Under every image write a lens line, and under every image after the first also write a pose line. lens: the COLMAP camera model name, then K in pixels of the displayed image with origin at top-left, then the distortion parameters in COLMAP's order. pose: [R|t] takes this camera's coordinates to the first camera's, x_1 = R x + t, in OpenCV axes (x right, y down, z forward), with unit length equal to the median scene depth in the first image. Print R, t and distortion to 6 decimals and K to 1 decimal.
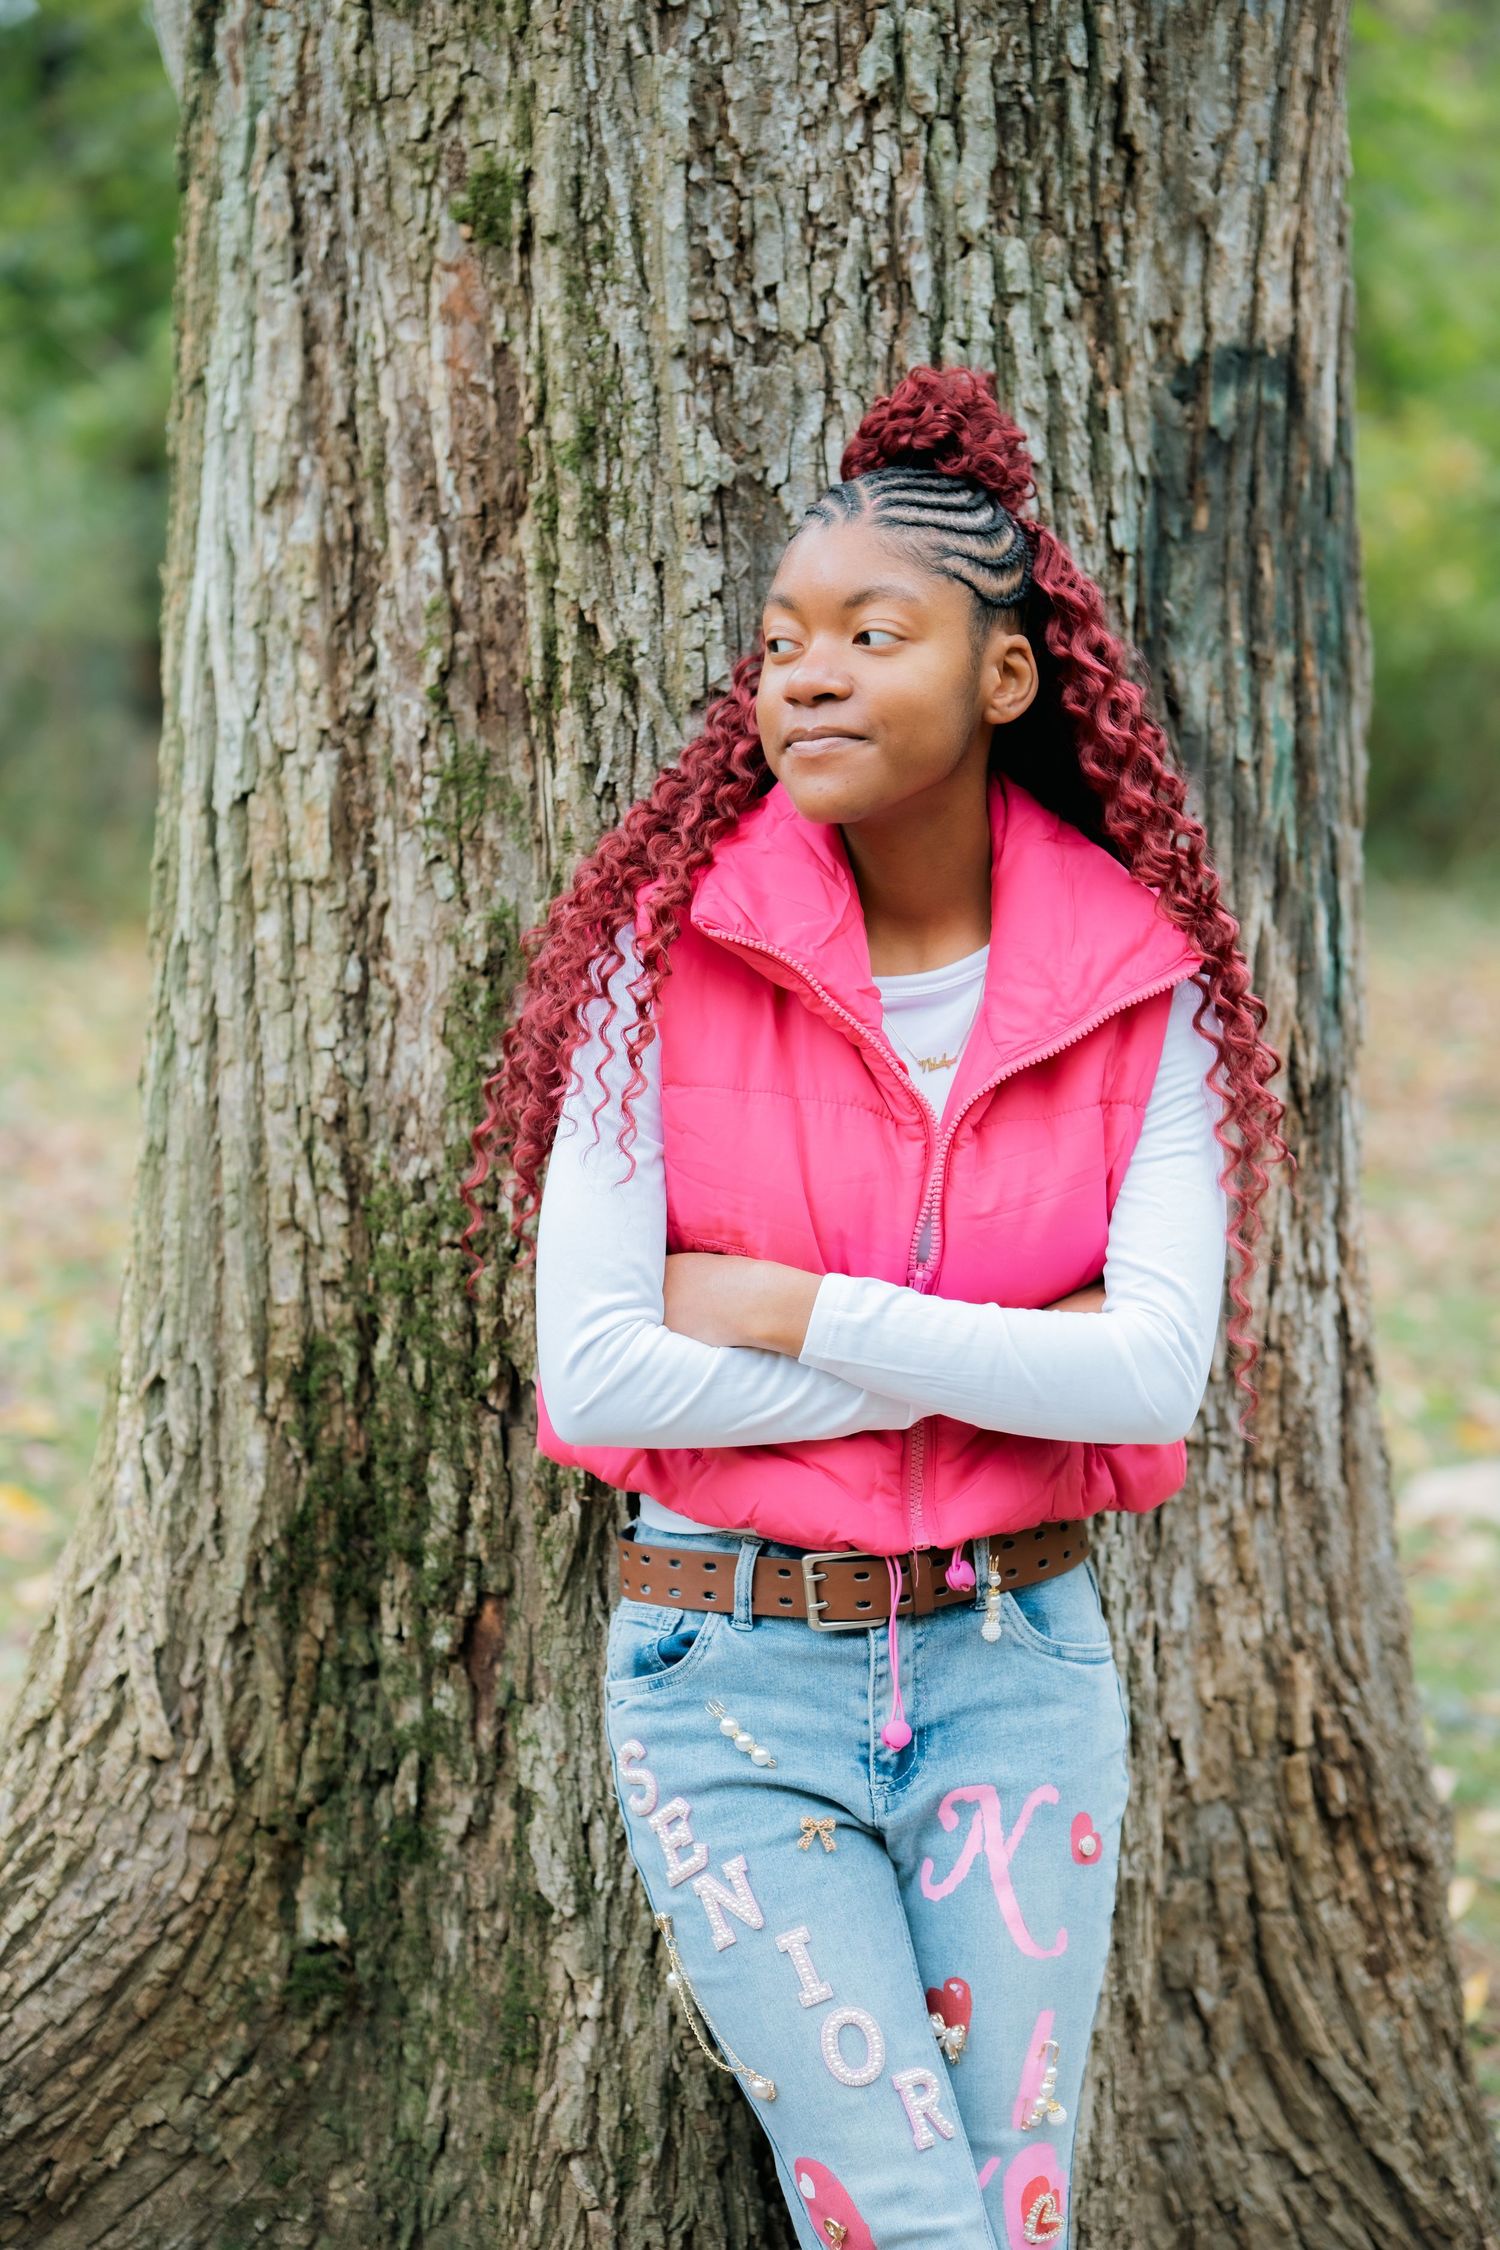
lens RADIAL K [[5337.4, 0, 750.0], [0, 5337.4, 1125.0], [0, 0, 1]] dist [0.069100, -0.244475]
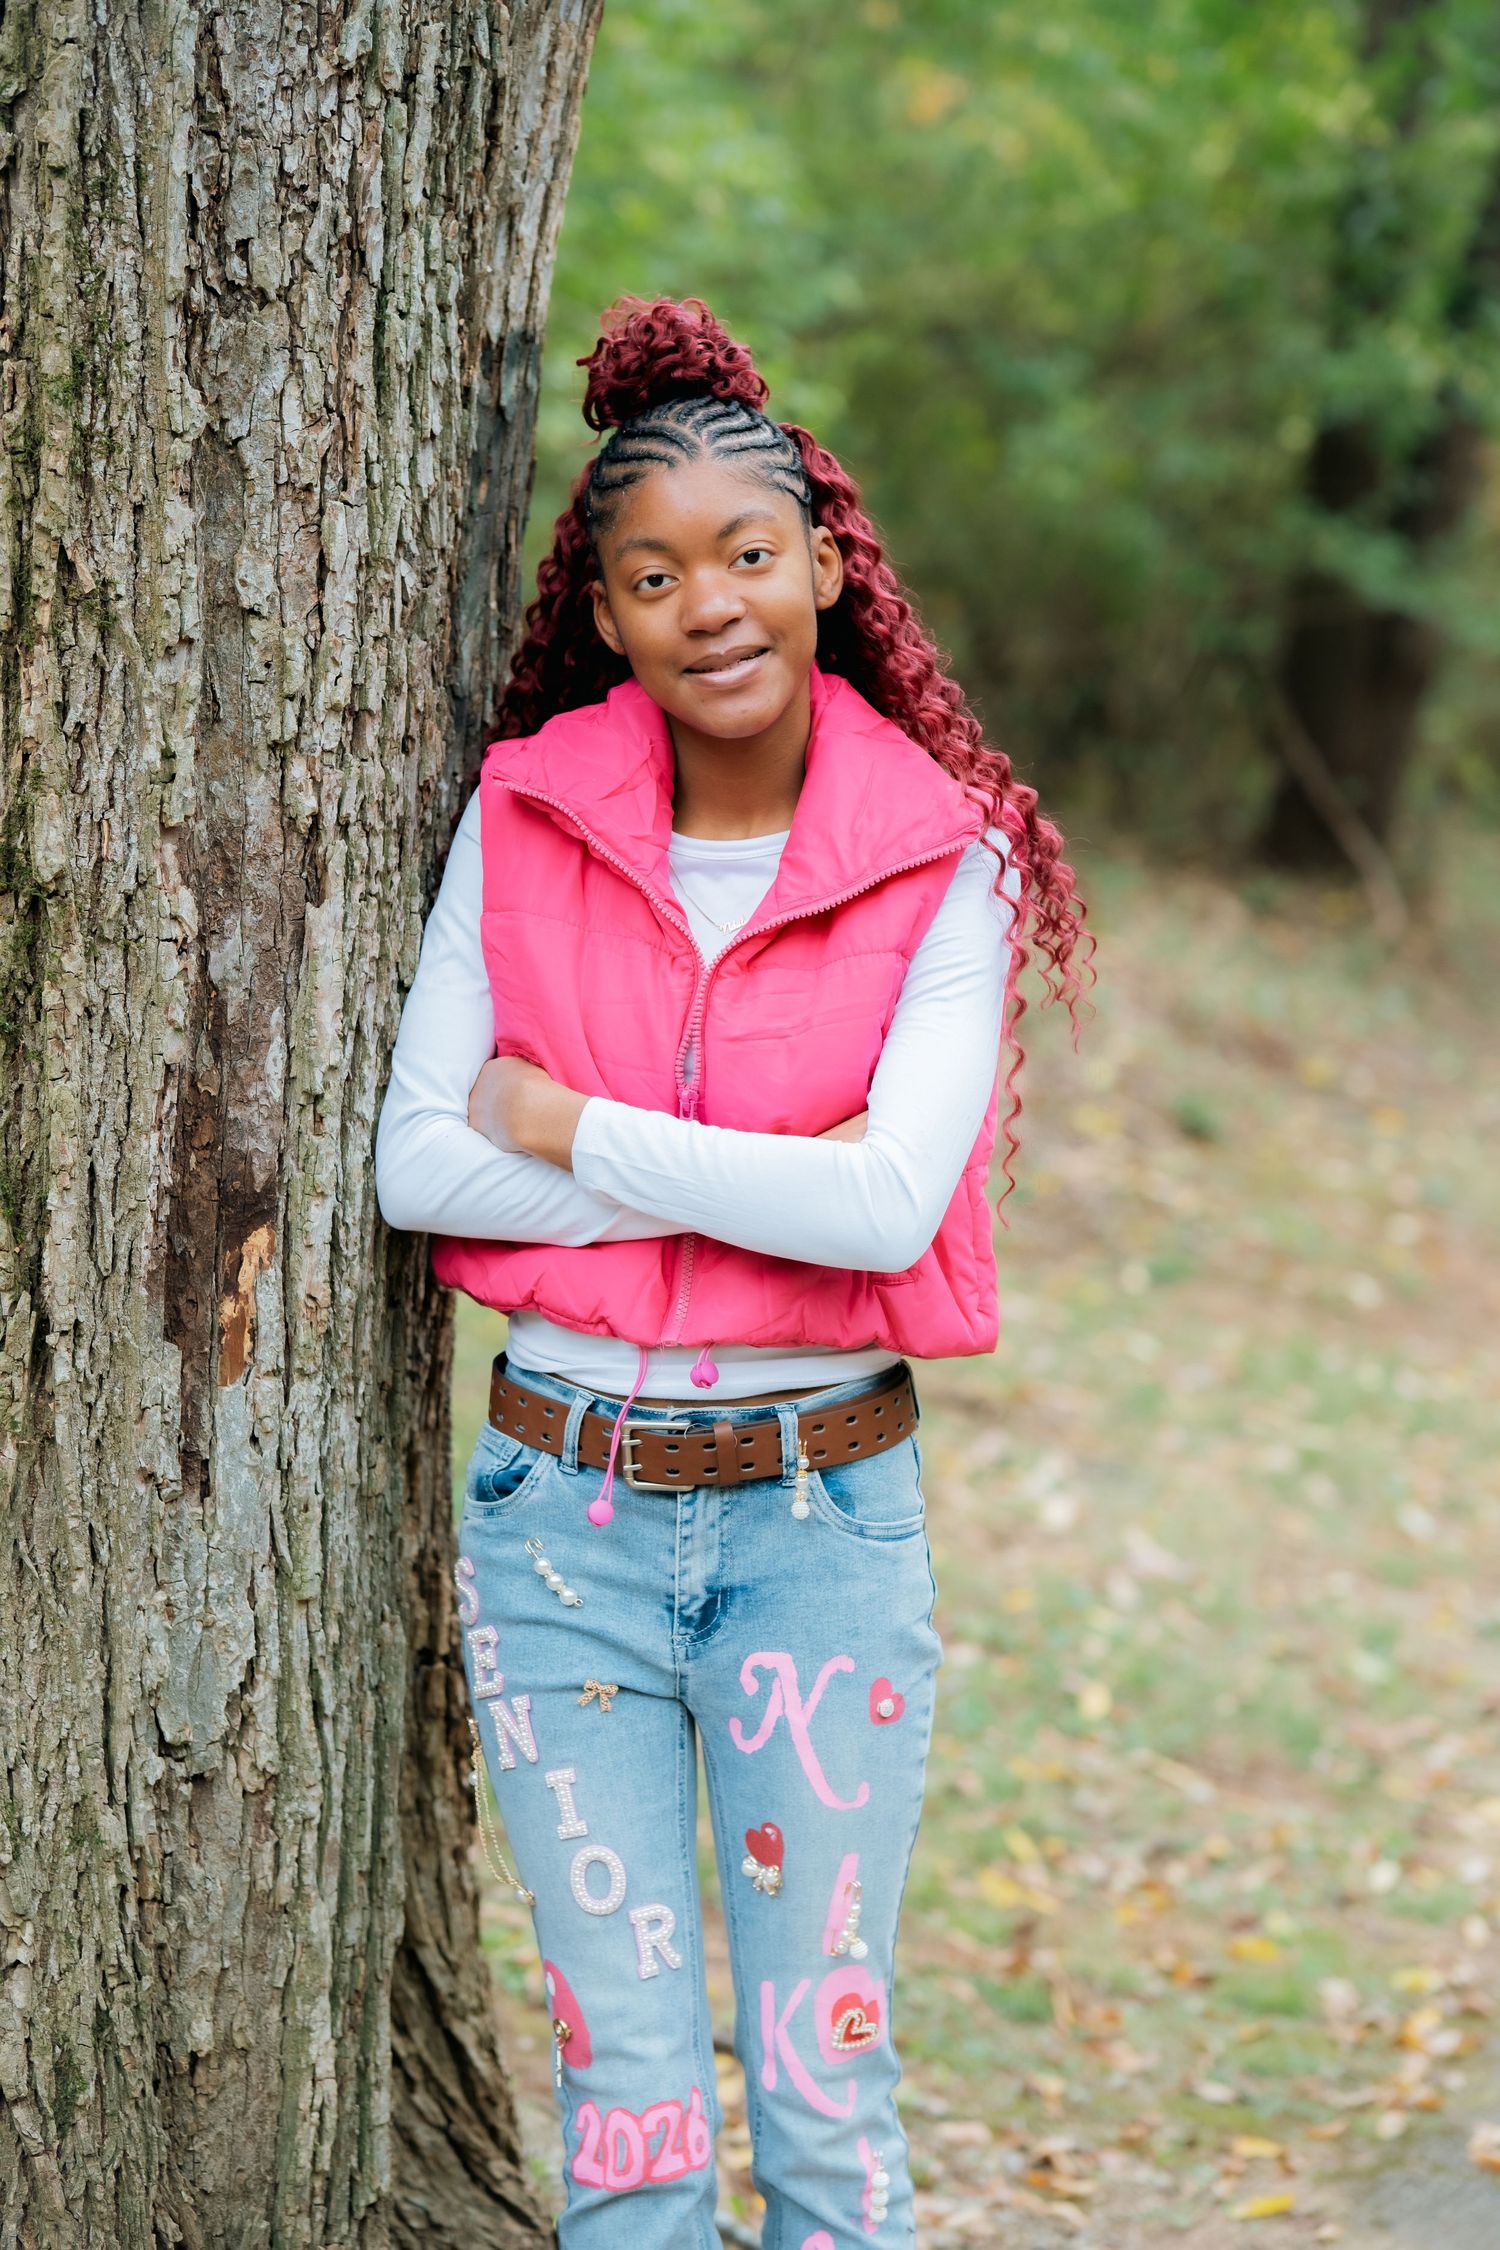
lens RADIAL K [[5330.0, 0, 755.9], [0, 5330.0, 1085.8], [0, 0, 1]] dist [0.086712, -0.395616]
pose [[0.821326, 0.013717, 0.570295, -0.482205], [-0.028004, 0.999475, 0.016292, -0.016134], [-0.569772, -0.029351, 0.821279, 0.108600]]
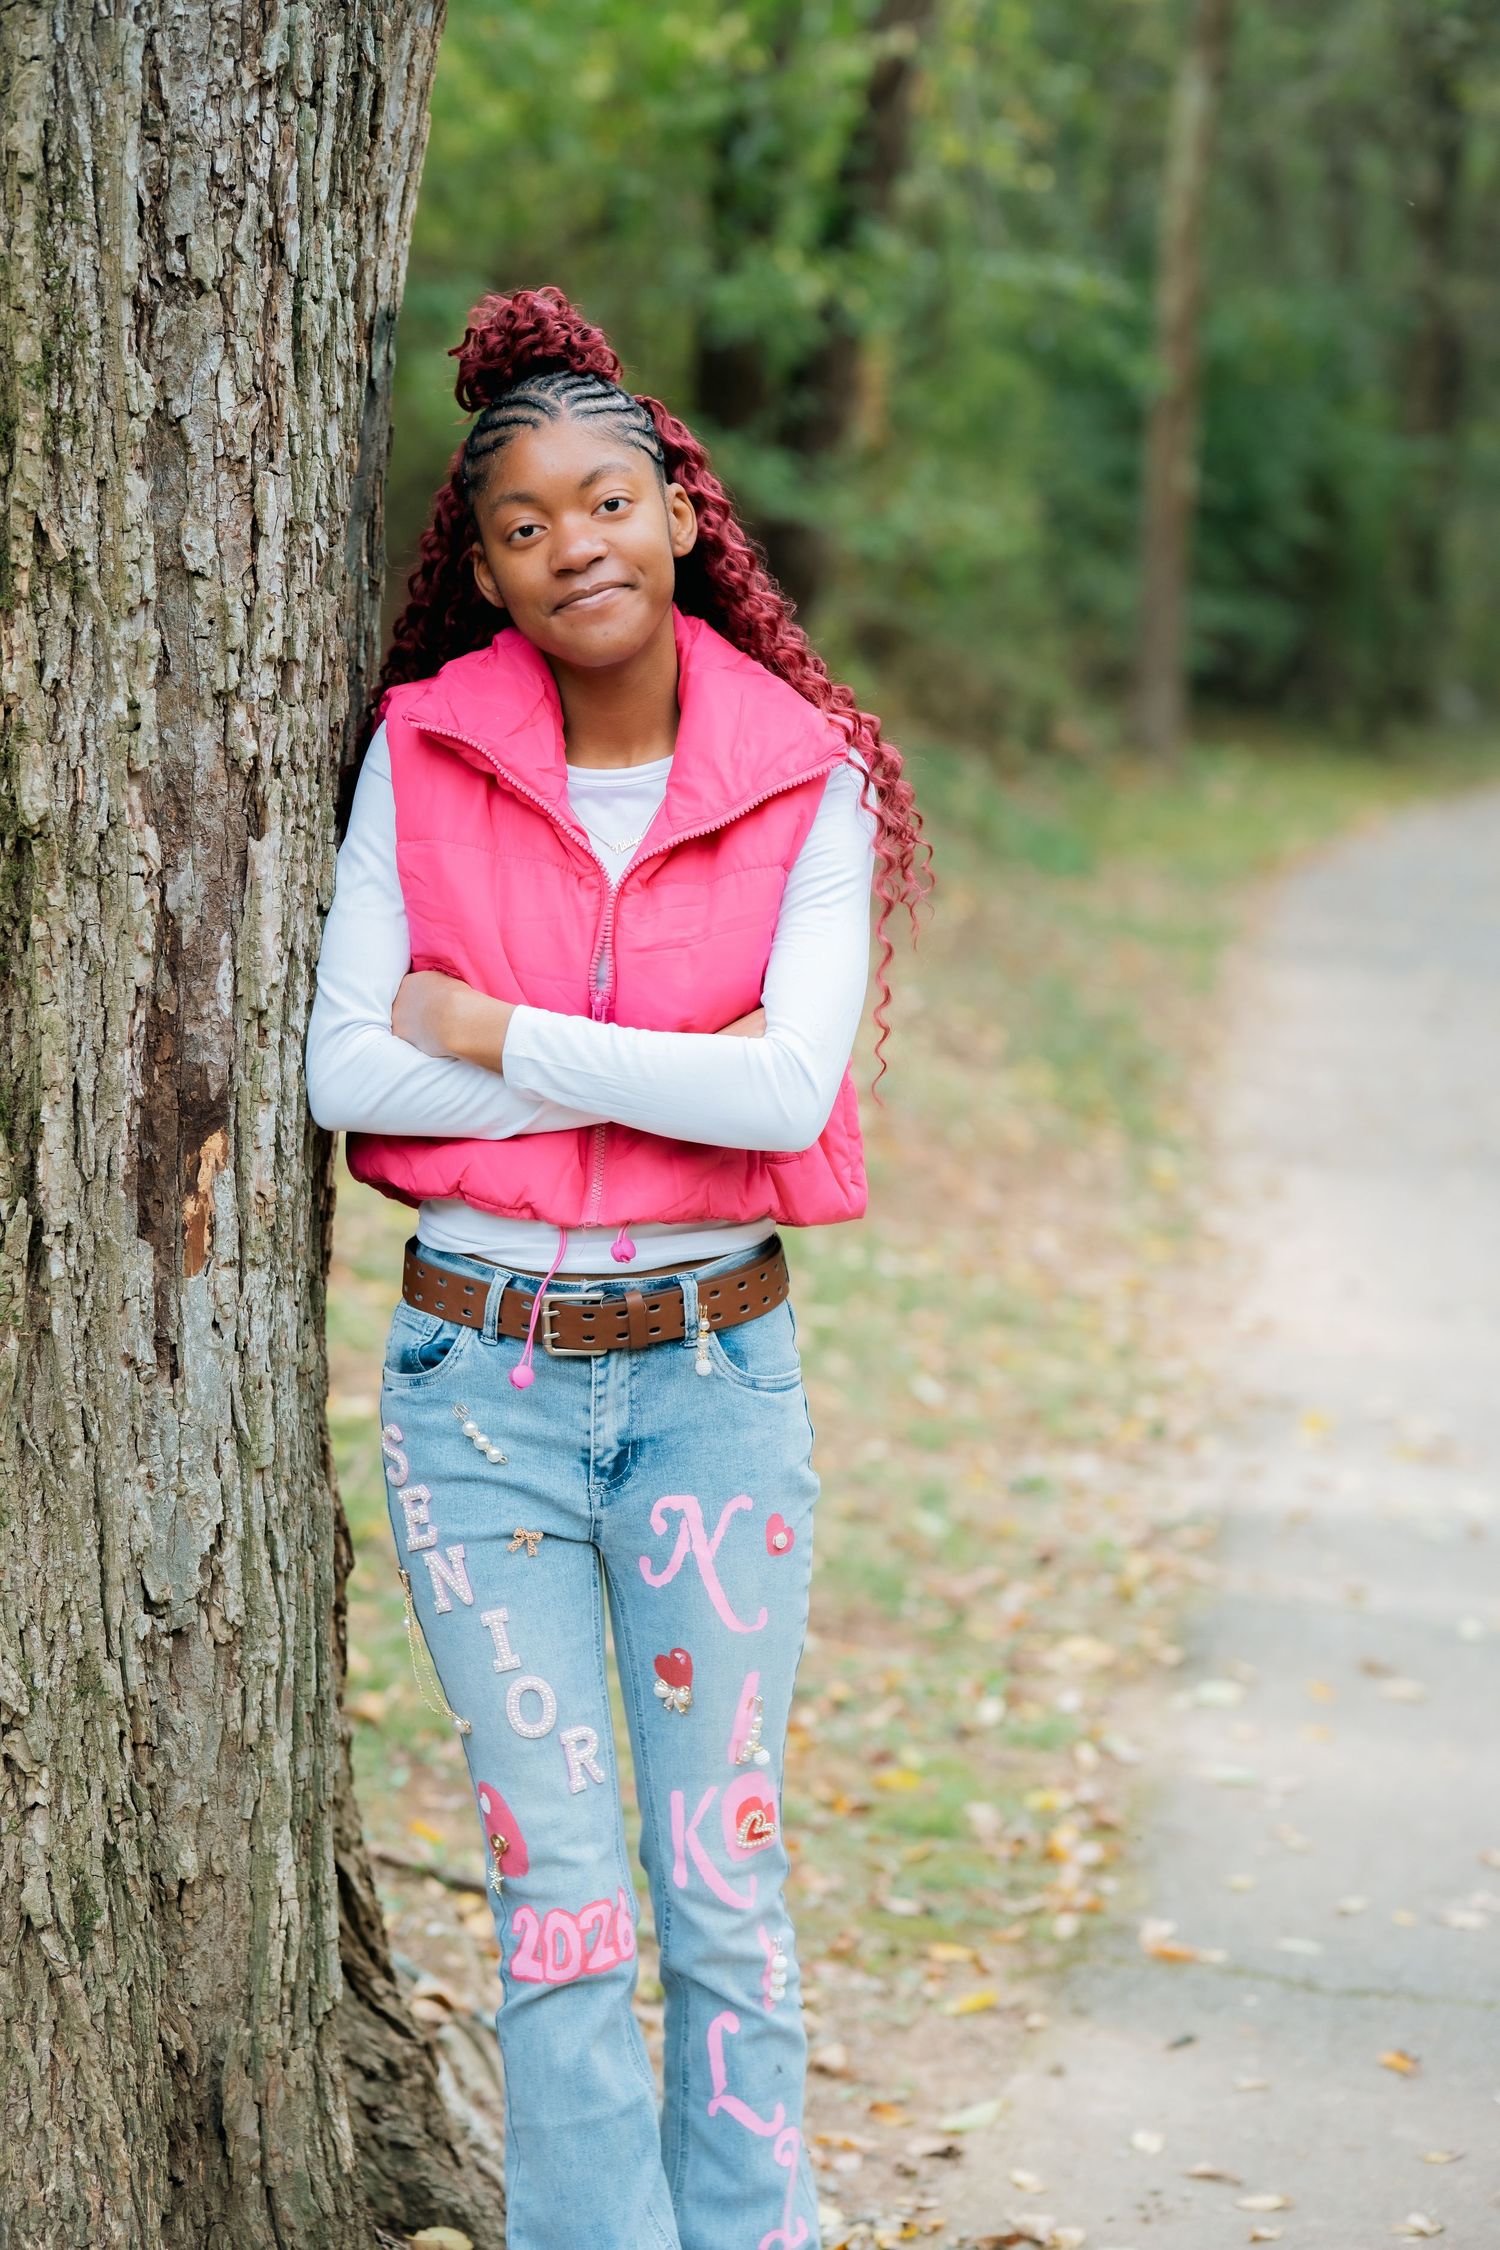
lens RADIAL K [[5330.7, 0, 795.9], [0, 5330.7, 1099.1], [0, 0, 1]] dist [0.165334, -1.248847]
pose [[0.731223, -0.024886, 0.681685, -0.655508], [0.002247, 0.999417, 0.034075, -0.014921], [-0.682135, -0.023385, 0.730852, 0.092680]]
